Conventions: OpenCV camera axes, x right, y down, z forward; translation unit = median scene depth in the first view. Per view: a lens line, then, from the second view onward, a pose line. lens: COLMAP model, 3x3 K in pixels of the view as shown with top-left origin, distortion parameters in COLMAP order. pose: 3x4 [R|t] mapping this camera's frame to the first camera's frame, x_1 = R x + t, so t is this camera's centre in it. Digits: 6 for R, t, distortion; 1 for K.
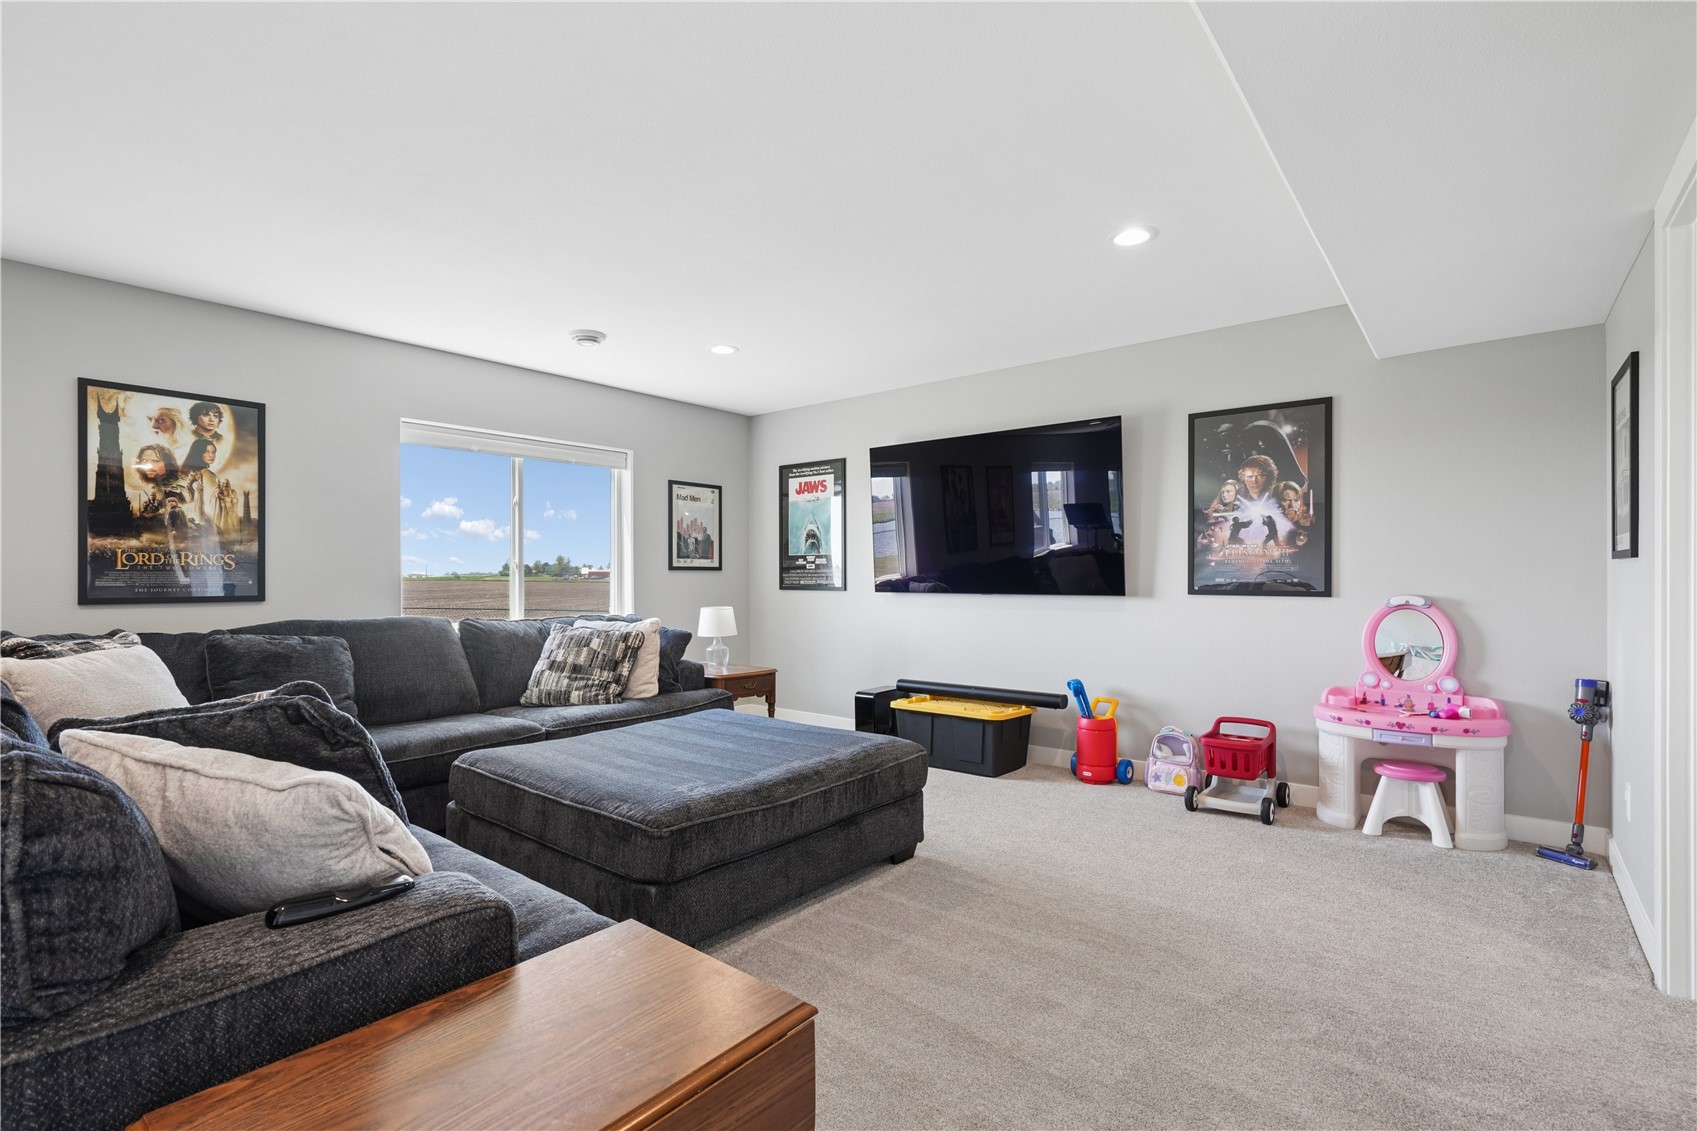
lens RADIAL K [[790.0, 0, 843.0], [0, 790.0, 572.6], [0, 0, 1]] dist [0.002139, -0.001541]
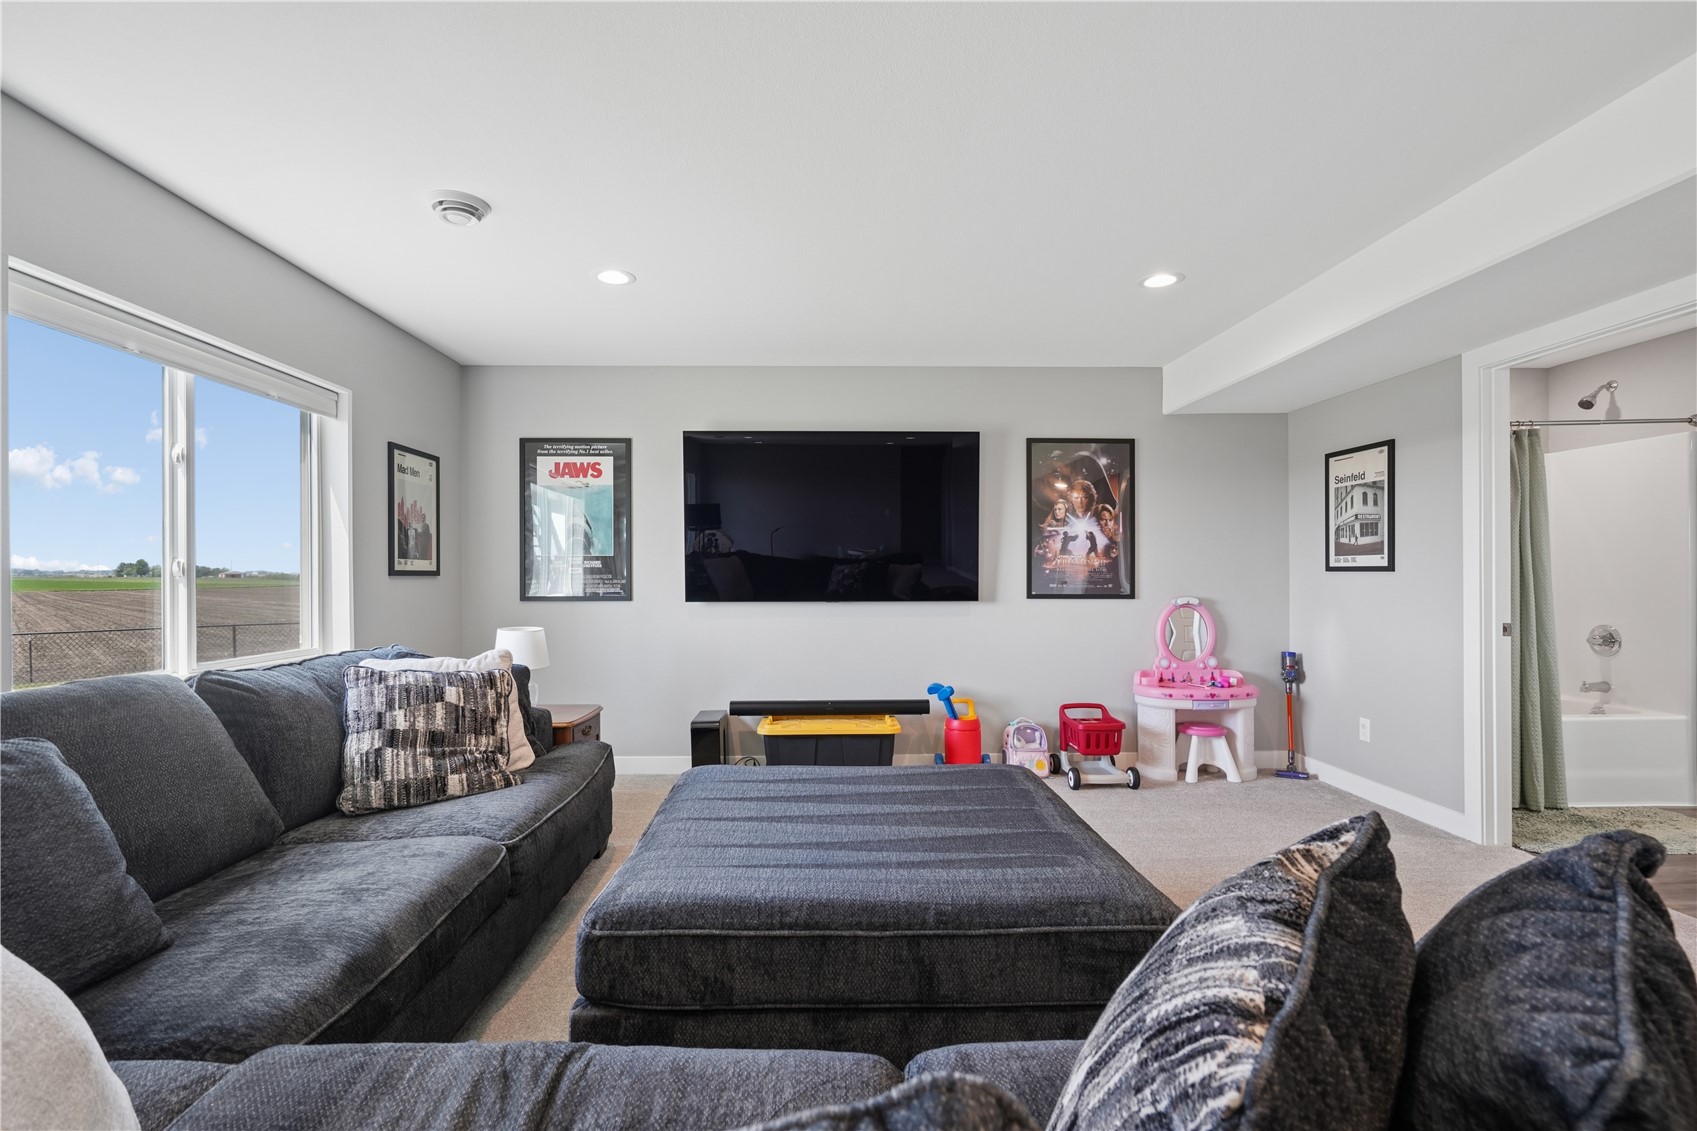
lens RADIAL K [[790.0, 0, 824.1], [0, 790.0, 580.8], [0, 0, 1]] dist [0.002139, -0.001541]
pose [[0.758164, -0.004899, 0.652045, -0.566947], [-0.001218, 0.999959, 0.008929, -0.008314], [-0.652062, -0.007563, 0.758128, 0.372956]]
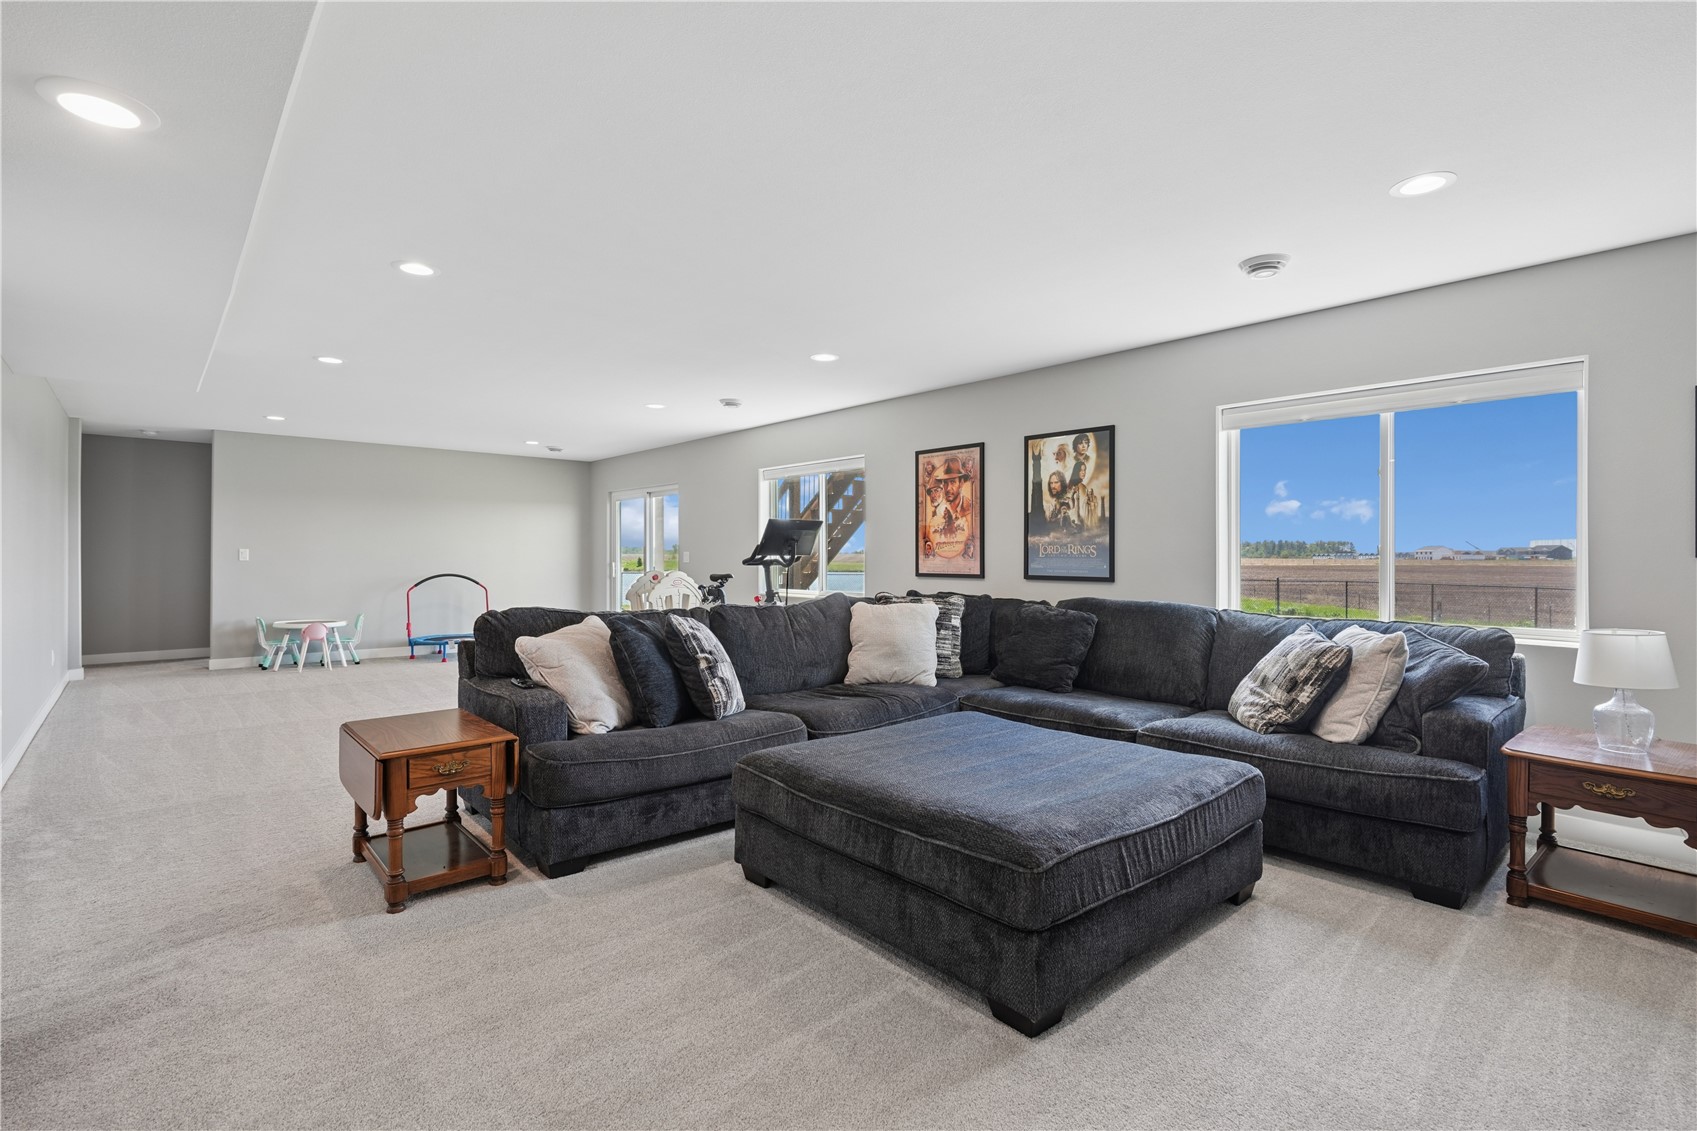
lens RADIAL K [[790.0, 0, 843.4], [0, 790.0, 557.5], [0, 0, 1]] dist [0.002139, -0.001541]
pose [[-0.155824, 0.006545, -0.987763, 0.581745], [0.002570, 0.999977, 0.006221, -0.011868], [0.987782, -0.001569, -0.155837, 0.778035]]
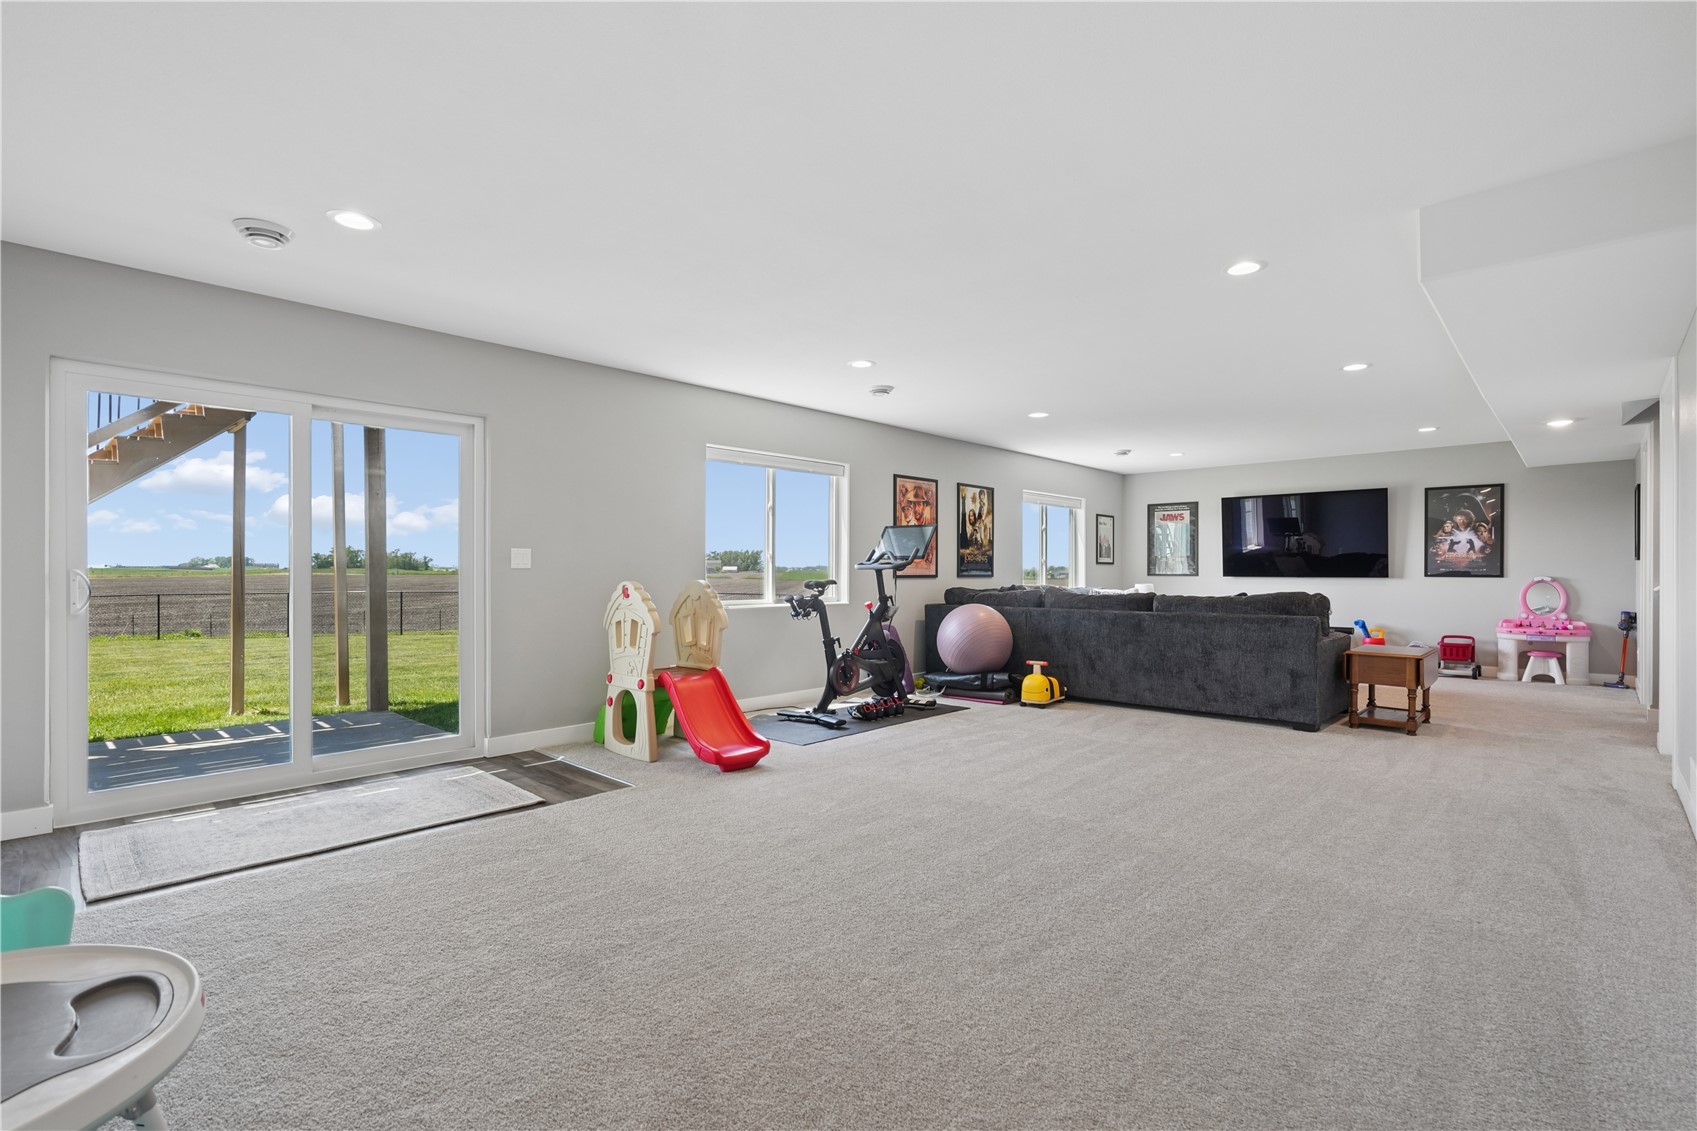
lens RADIAL K [[790.0, 0, 837.3], [0, 790.0, 569.3], [0, 0, 1]] dist [0.002139, -0.001541]
pose [[0.997536, 0.004483, -0.070019, -1.021585], [-0.004428, 0.999990, 0.000938, 0.014503], [0.070022, -0.000626, 0.997545, -1.247926]]
